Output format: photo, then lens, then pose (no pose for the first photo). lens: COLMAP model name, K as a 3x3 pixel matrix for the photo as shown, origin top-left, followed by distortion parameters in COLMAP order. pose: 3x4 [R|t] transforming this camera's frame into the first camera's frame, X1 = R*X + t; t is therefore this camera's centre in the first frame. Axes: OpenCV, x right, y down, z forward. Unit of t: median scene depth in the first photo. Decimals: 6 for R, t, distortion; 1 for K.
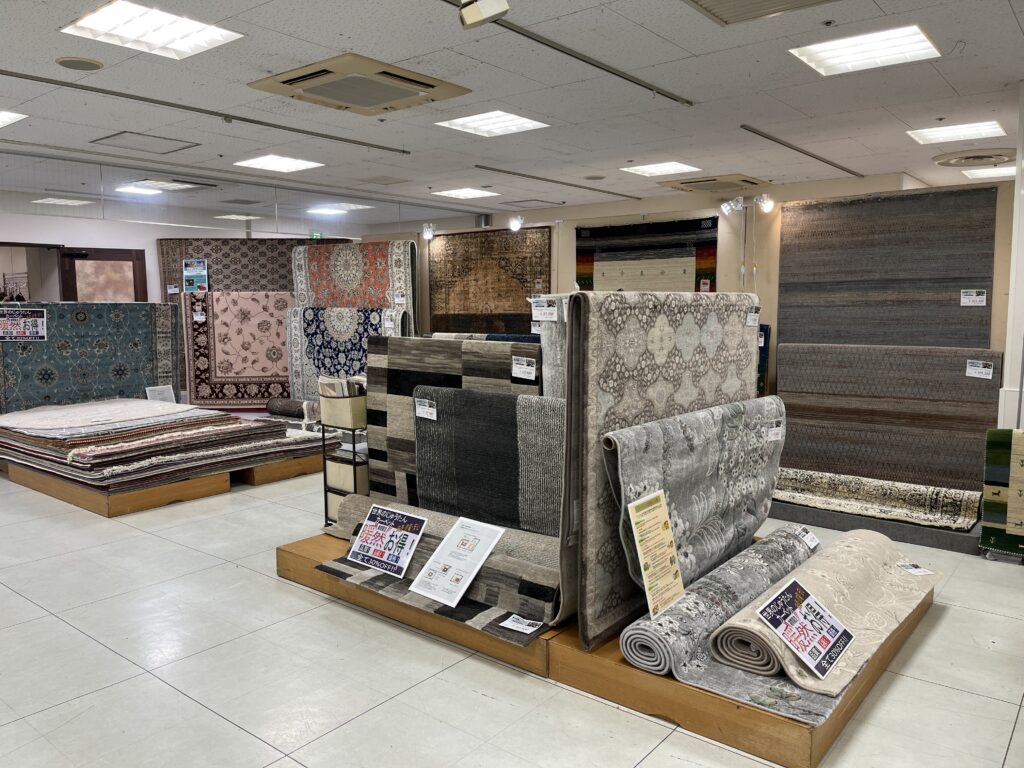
lens RADIAL K [[780.1, 0, 511.0], [0, 780.1, 386.3], [0, 0, 1]] dist [0.006761, -0.020269]
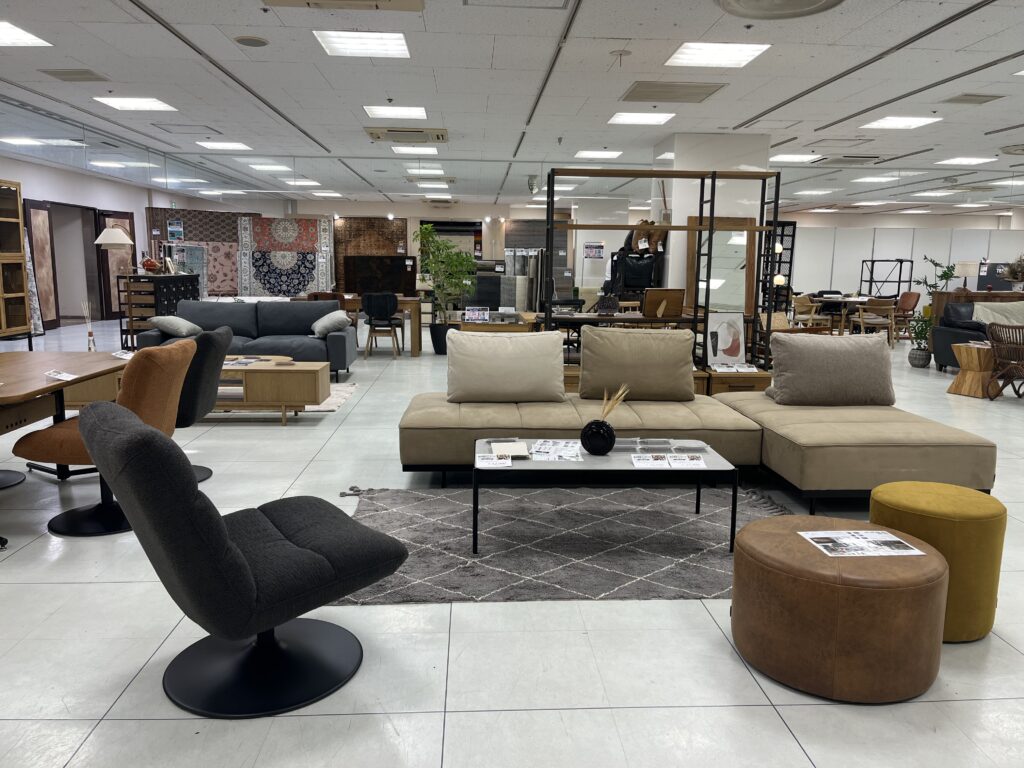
lens RADIAL K [[780.1, 0, 513.1], [0, 780.1, 384.9], [0, 0, 1]] dist [0.006761, -0.020269]
pose [[0.743030, -0.088412, 0.663393, -1.151570], [0.055241, 0.995955, 0.070862, 0.126761], [-0.666974, -0.016006, 0.744909, -0.854311]]
